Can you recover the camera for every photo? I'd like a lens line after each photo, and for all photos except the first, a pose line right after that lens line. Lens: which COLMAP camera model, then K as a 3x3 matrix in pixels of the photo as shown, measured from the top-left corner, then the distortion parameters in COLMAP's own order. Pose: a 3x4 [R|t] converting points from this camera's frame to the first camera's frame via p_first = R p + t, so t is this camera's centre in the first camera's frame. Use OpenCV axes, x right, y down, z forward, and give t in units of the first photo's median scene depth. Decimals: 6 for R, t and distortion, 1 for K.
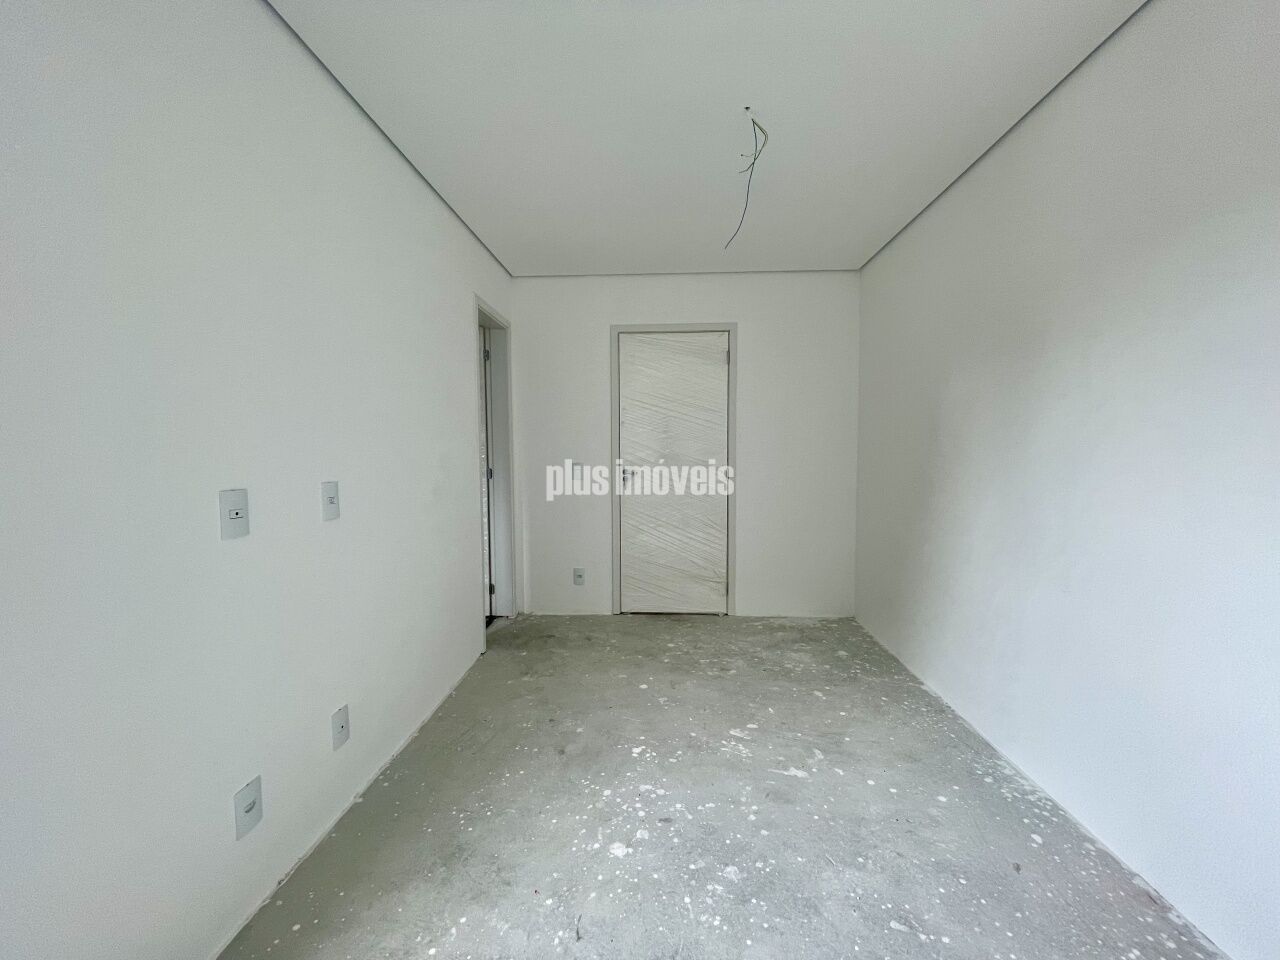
lens RADIAL K [[516.3, 0, 642.3], [0, 516.3, 481.2], [0, 0, 1]] dist [-0.004059, 0.001919]
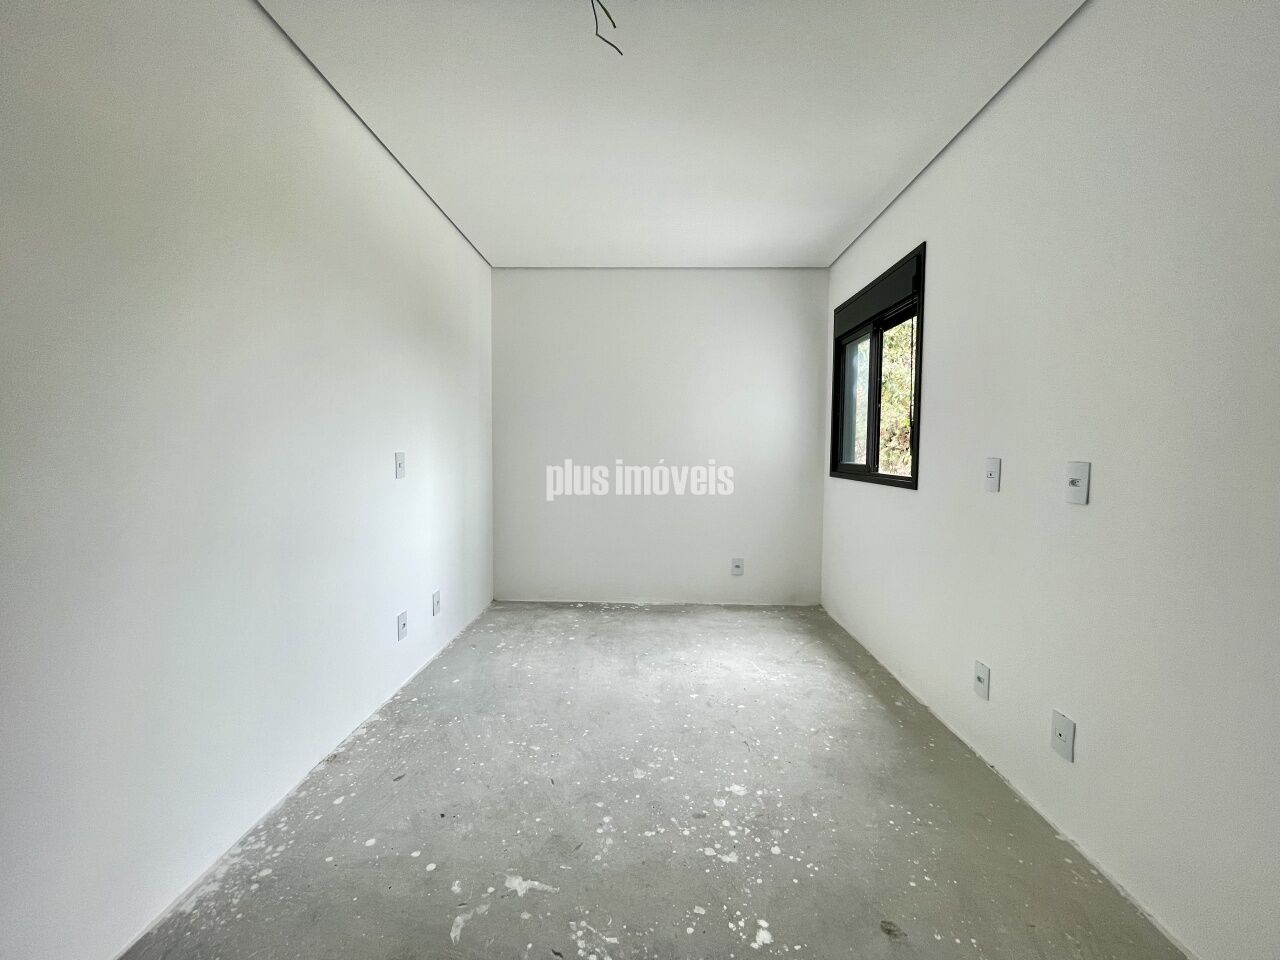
lens RADIAL K [[516.3, 0, 638.9], [0, 516.3, 477.5], [0, 0, 1]] dist [-0.004059, 0.001919]
pose [[-0.999819, -0.003116, -0.018789, 0.174363], [-0.005367, 0.992639, 0.120995, -0.075108], [0.018274, 0.121074, -0.992475, 1.852248]]
